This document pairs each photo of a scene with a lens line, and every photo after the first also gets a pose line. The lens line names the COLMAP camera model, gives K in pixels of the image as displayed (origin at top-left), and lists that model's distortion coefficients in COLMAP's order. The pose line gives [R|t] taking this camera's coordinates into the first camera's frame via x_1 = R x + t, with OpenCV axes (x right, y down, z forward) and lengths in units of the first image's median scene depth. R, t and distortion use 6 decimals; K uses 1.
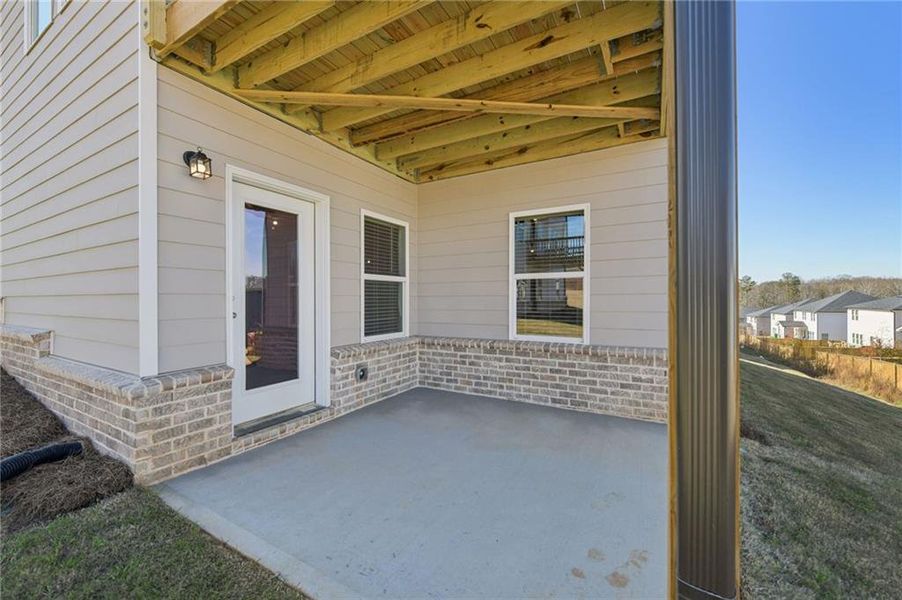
lens RADIAL K [[364.7, 0, 447.7], [0, 364.7, 299.0], [0, 0, 1]] dist [-0.002815, -0.000748]
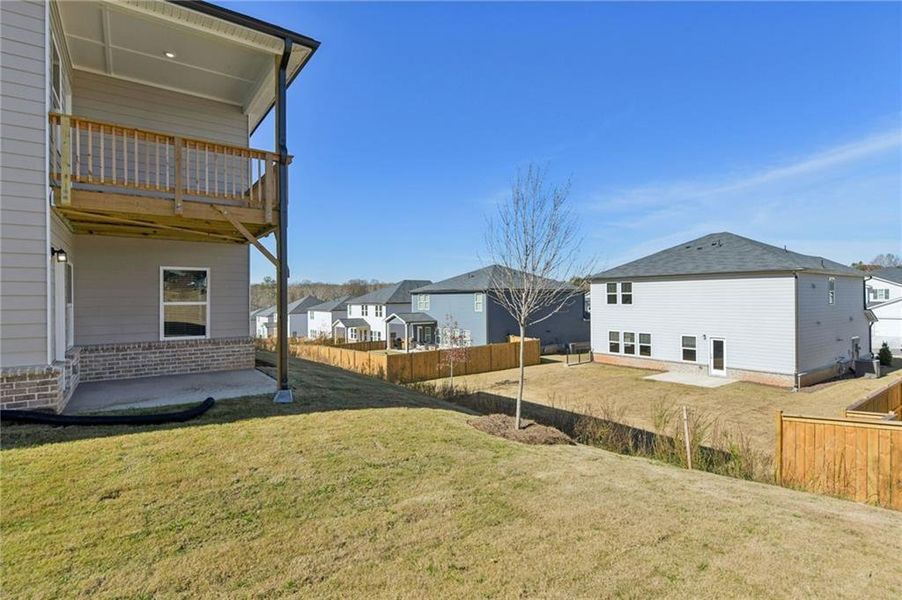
lens RADIAL K [[447.0, 0, 450.6], [0, 447.0, 300.8], [0, 0, 1]] dist [-0.002214, -0.000406]
pose [[0.416640, -0.004309, 0.909061, -1.058892], [0.006736, 0.999976, 0.001652, -0.062916], [-0.909046, 0.005435, 0.416659, -1.006554]]
